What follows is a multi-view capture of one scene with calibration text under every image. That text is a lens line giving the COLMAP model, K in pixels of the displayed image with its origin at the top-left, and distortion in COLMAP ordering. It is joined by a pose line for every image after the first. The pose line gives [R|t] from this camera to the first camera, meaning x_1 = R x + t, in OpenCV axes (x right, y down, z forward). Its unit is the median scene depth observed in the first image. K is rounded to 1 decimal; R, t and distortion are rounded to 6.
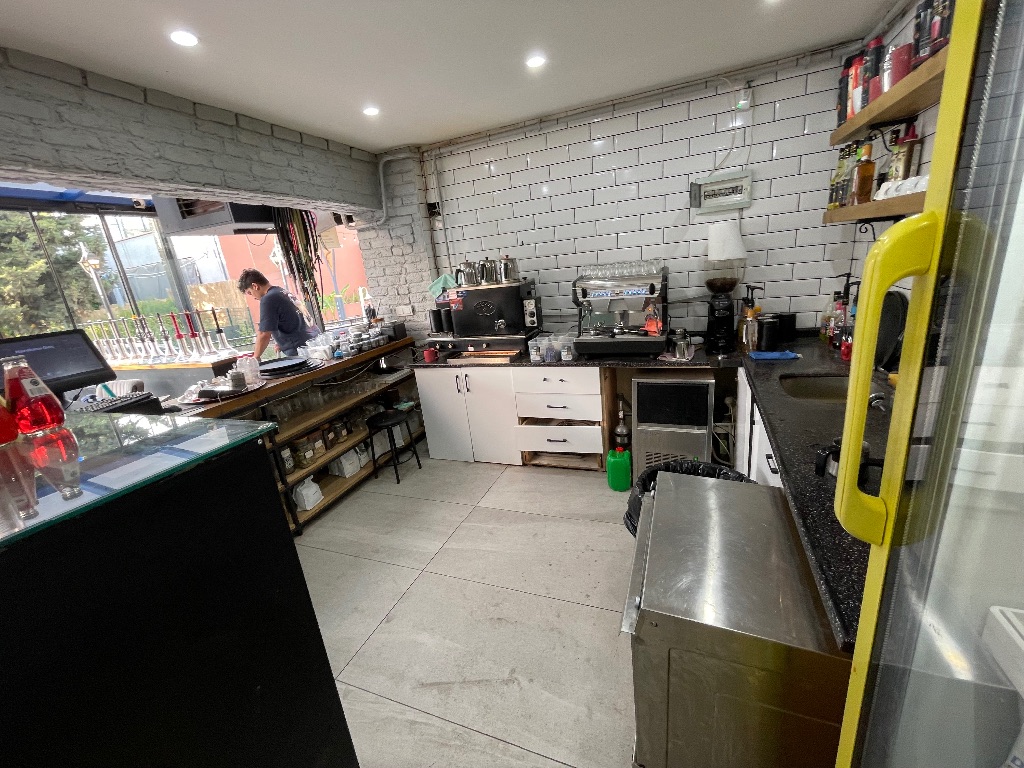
lens RADIAL K [[416.7, 0, 512.8], [0, 416.7, 377.5], [0, 0, 1]] dist [-0.002803, 0.003340]
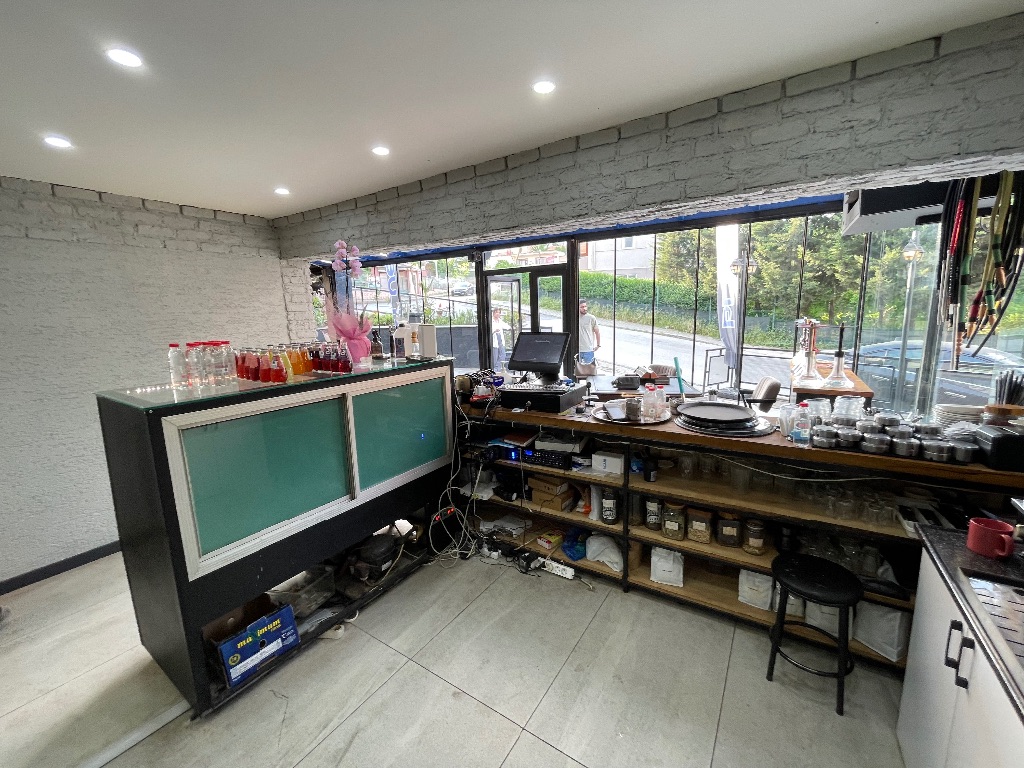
lens RADIAL K [[416.7, 0, 509.5], [0, 416.7, 383.8], [0, 0, 1]] dist [-0.002803, 0.003340]
pose [[-0.187078, 0.280586, -0.941421, 0.242022], [-0.212265, 0.924154, 0.317621, -0.251840], [0.959138, 0.259251, -0.113331, 0.709151]]
